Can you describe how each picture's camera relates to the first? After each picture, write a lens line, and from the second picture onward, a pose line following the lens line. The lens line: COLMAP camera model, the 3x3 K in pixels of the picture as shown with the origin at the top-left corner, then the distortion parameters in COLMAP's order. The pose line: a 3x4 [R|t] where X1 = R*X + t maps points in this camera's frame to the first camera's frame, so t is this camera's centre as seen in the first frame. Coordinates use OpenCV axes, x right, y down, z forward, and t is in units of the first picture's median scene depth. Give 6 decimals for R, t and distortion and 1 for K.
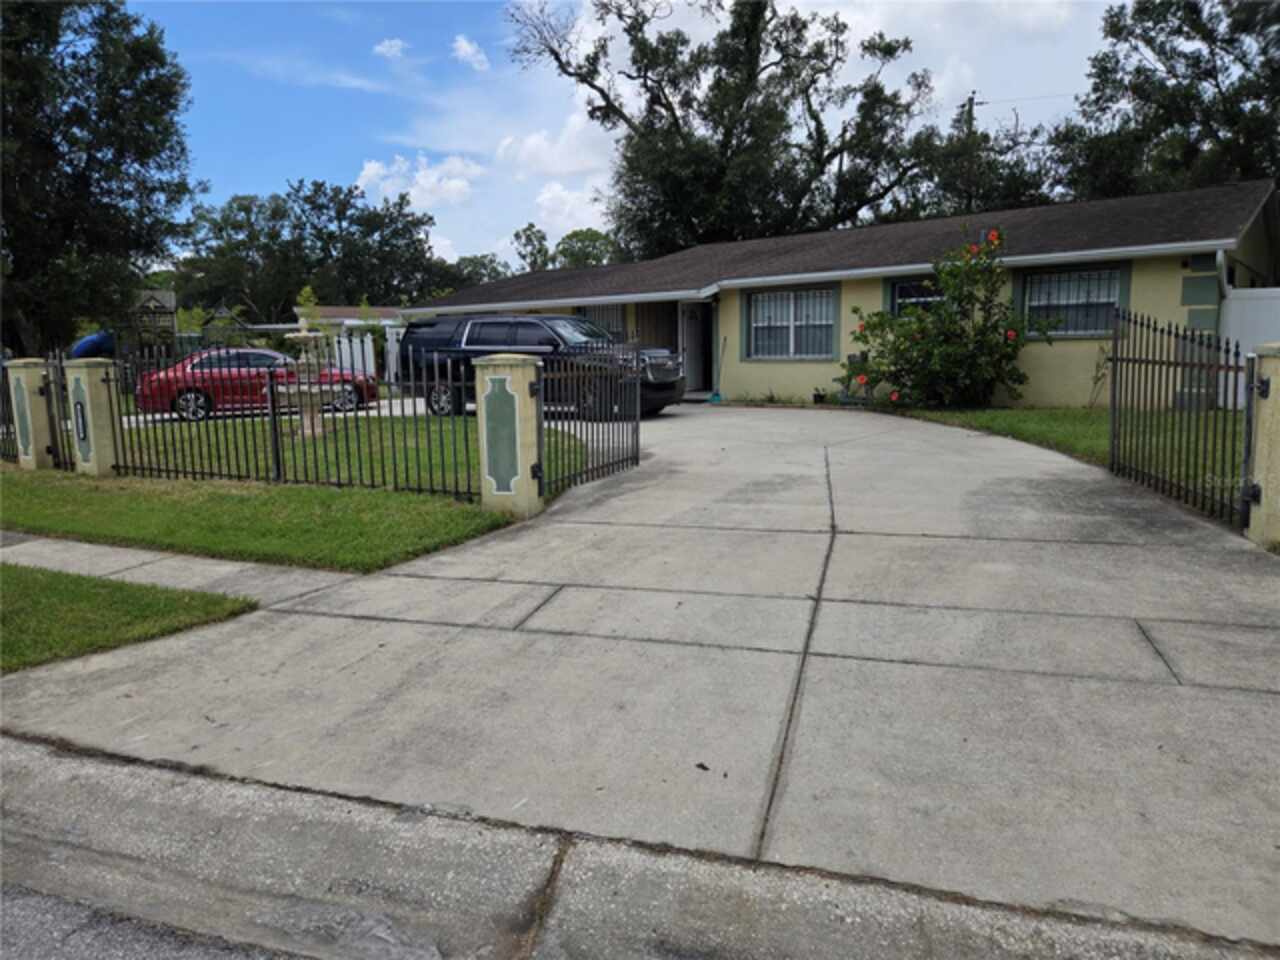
lens RADIAL K [[877.5, 0, 634.7], [0, 877.5, 451.9], [0, 0, 1]] dist [0.094618, -0.068807]
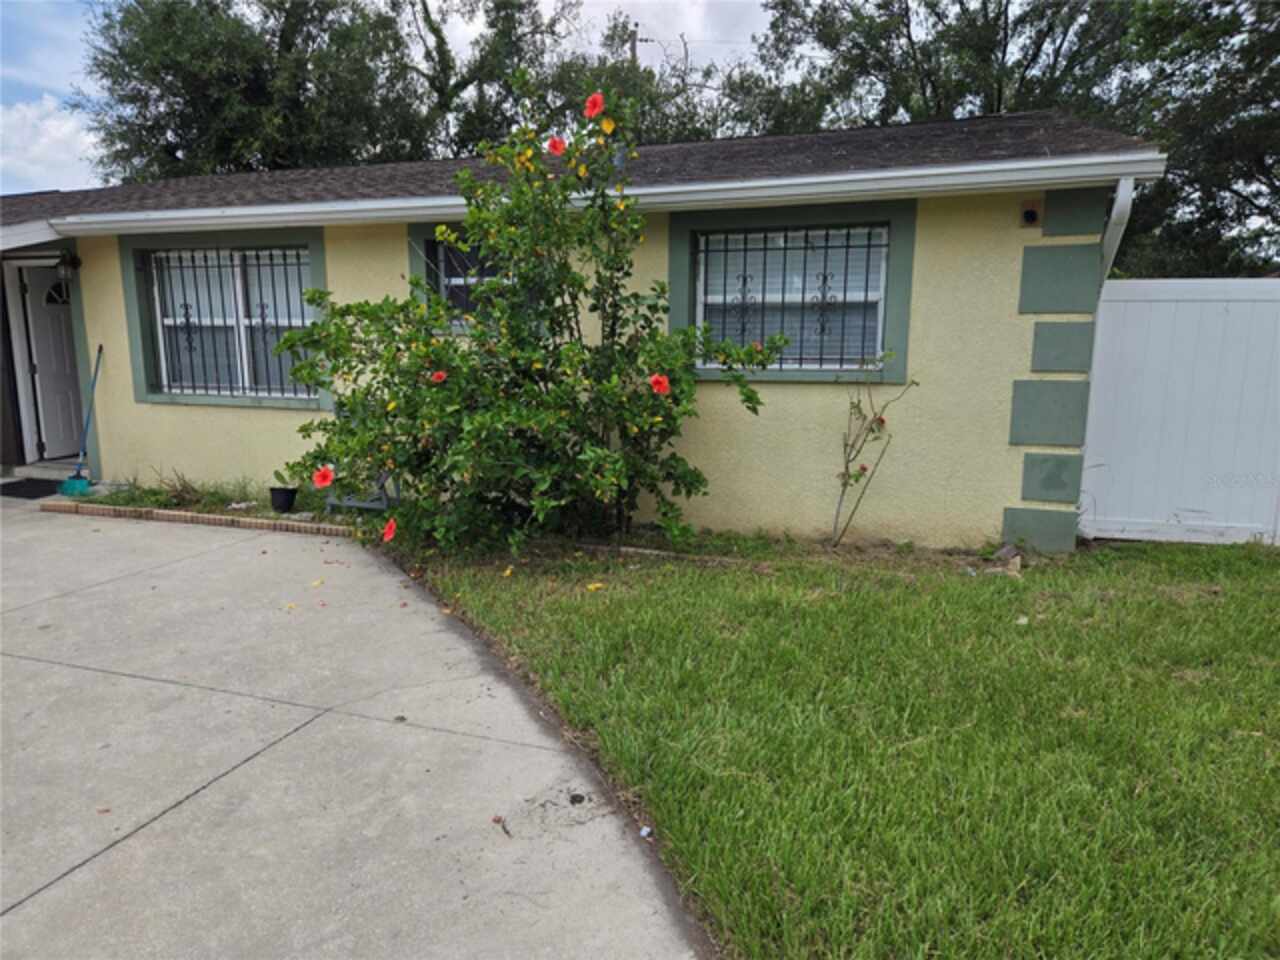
lens RADIAL K [[863.8, 0, 639.1], [0, 863.8, 473.9], [0, 0, 1]] dist [0.091186, -0.074953]
pose [[0.944411, -0.036376, 0.326749, 0.139215], [0.022840, 0.998718, 0.045169, -0.051736], [-0.327974, -0.035195, 0.944031, 0.313539]]
